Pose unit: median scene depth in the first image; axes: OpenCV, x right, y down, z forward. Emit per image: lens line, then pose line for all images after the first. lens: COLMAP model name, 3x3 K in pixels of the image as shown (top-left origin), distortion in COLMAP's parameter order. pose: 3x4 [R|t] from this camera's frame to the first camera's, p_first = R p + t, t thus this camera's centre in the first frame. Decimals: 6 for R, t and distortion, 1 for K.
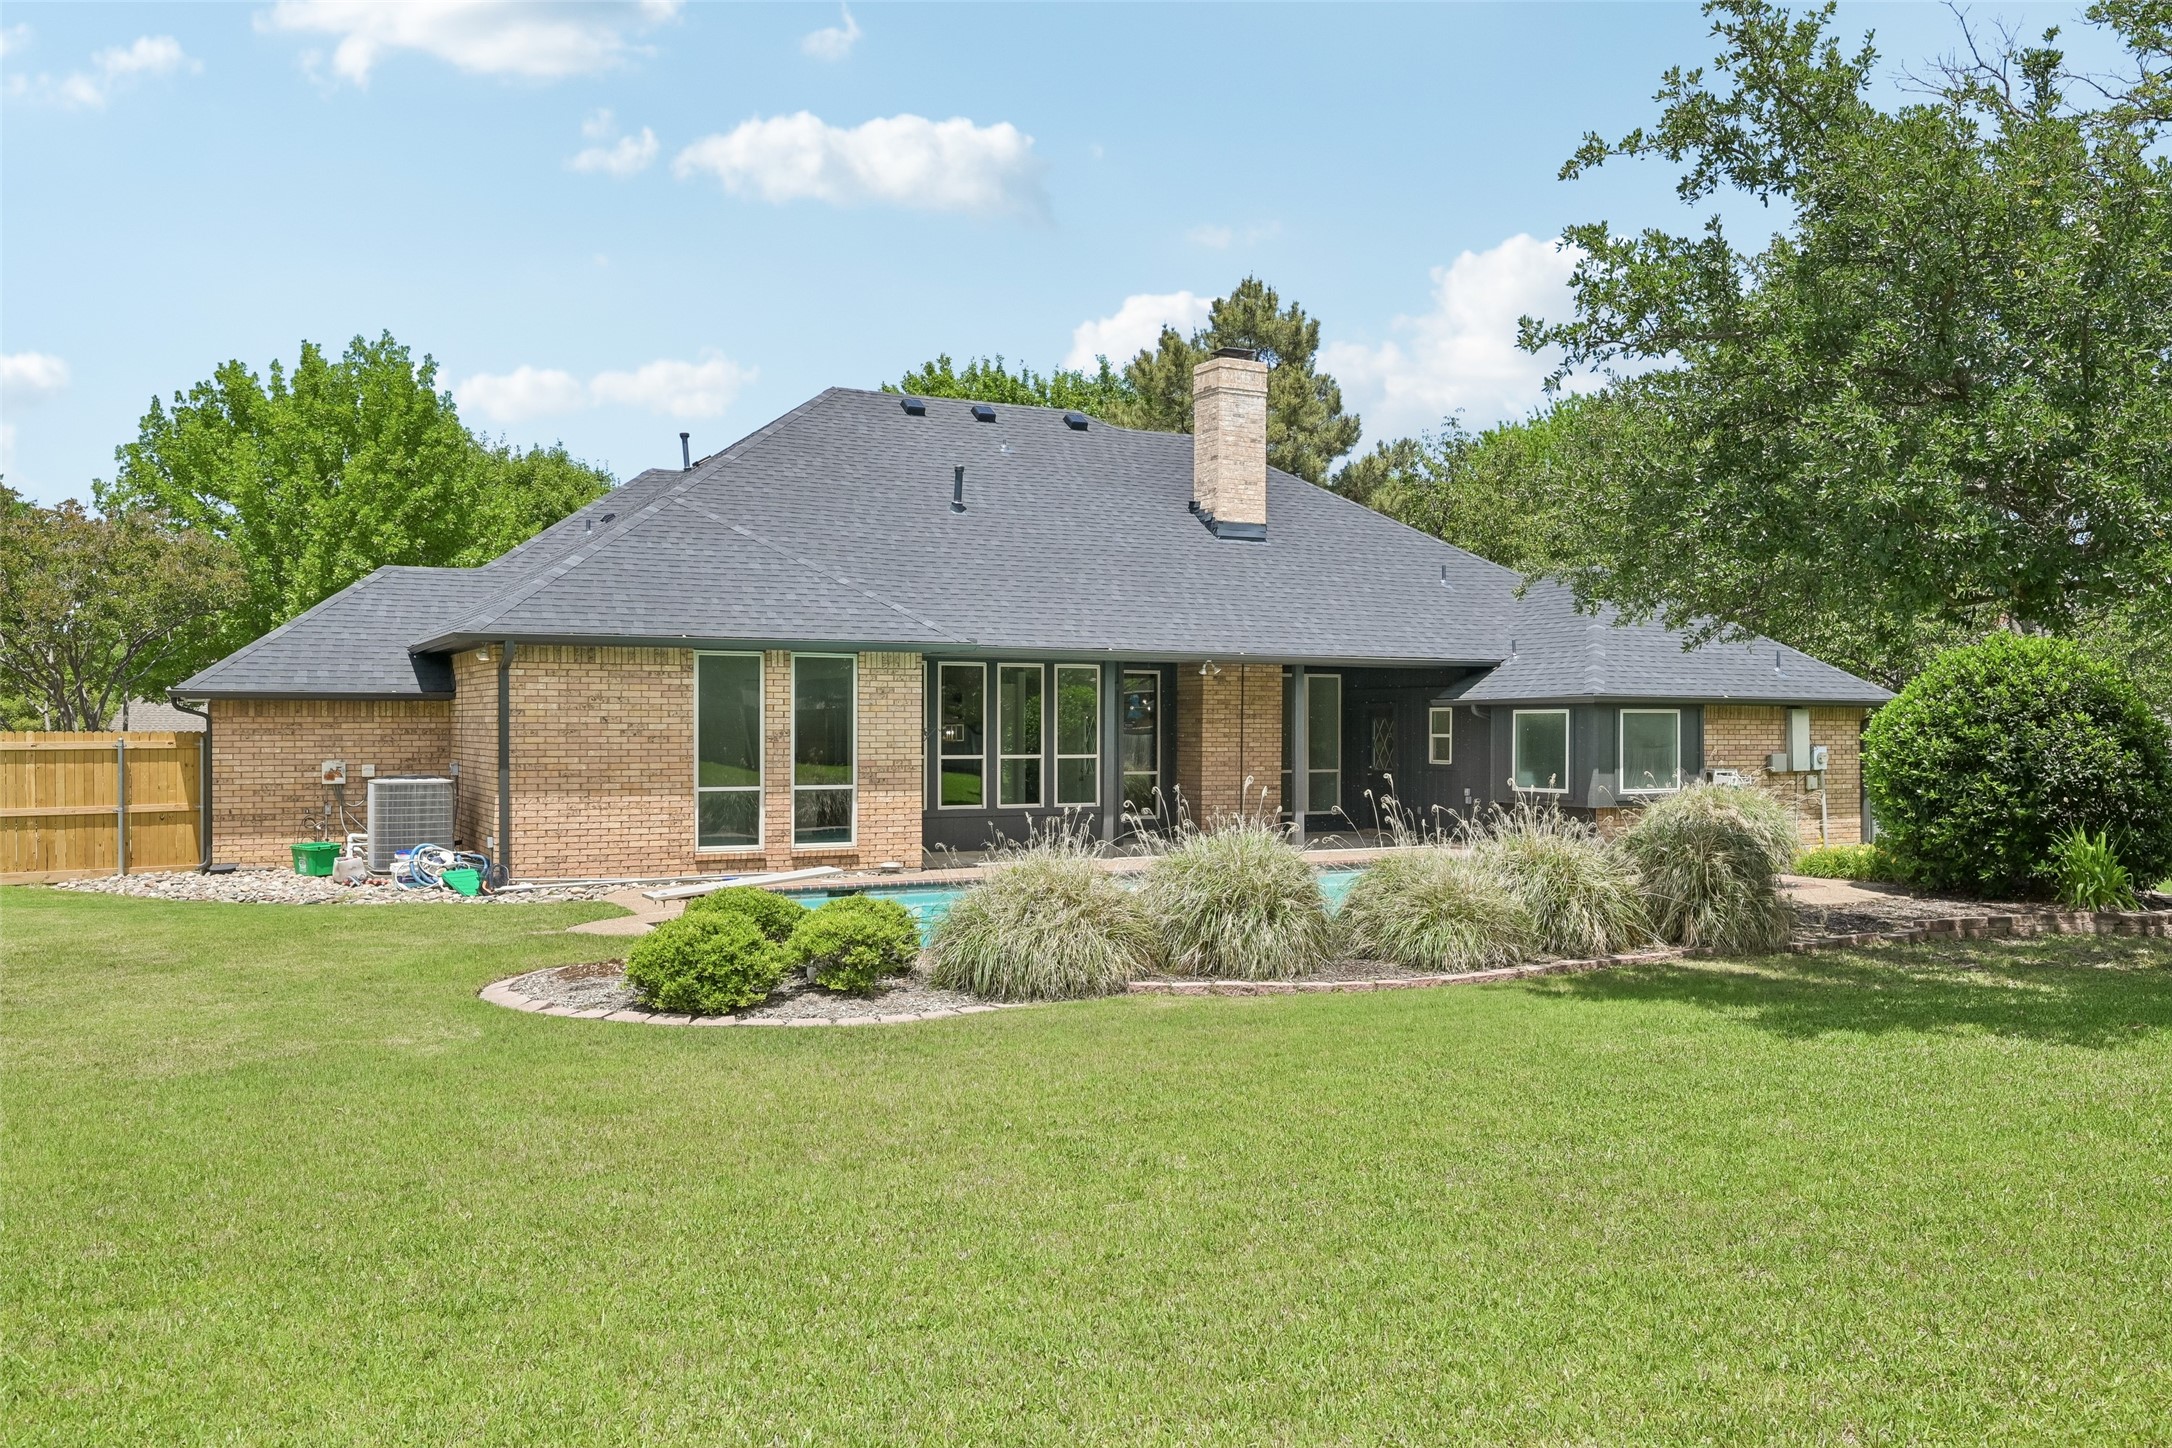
lens RADIAL K [[1633.2, 0, 1085.6], [0, 1633.2, 728.7], [0, 0, 1]] dist [-0.002934, -0.000123]
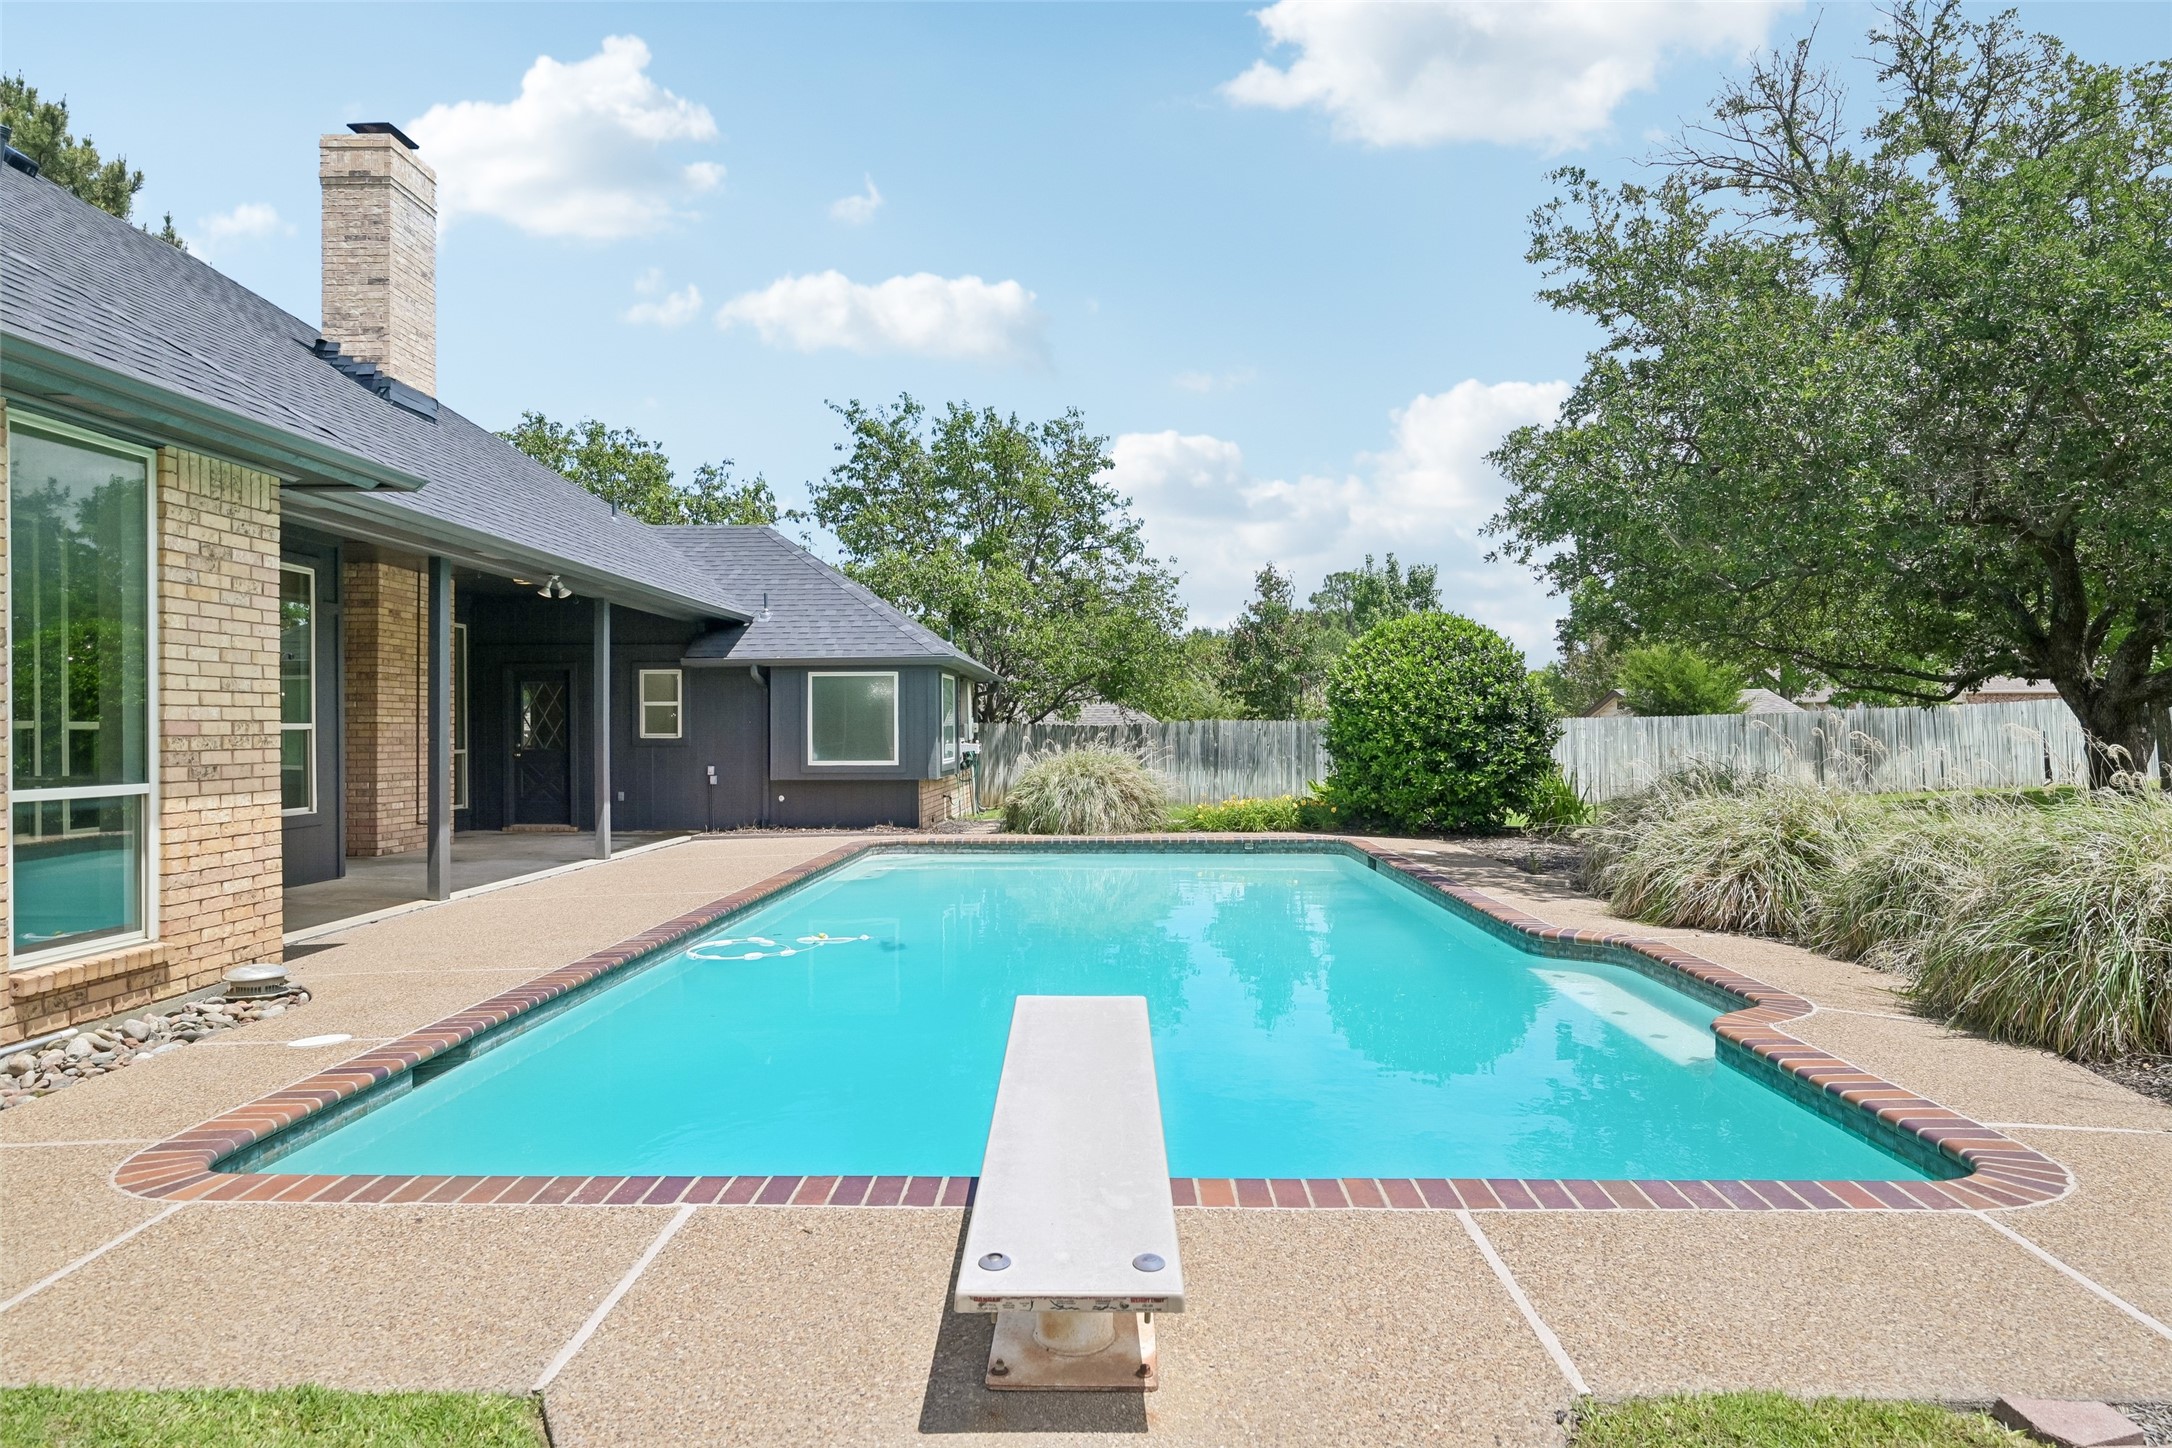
lens RADIAL K [[1244.3, 0, 1087.6], [0, 1244.3, 723.3], [0, 0, 1]] dist [0.004351, 0.001386]
pose [[0.496484, -0.000459, 0.868045, -0.229575], [0.005059, 0.999984, -0.002365, 0.017376], [-0.868031, 0.005565, 0.496479, 0.522755]]
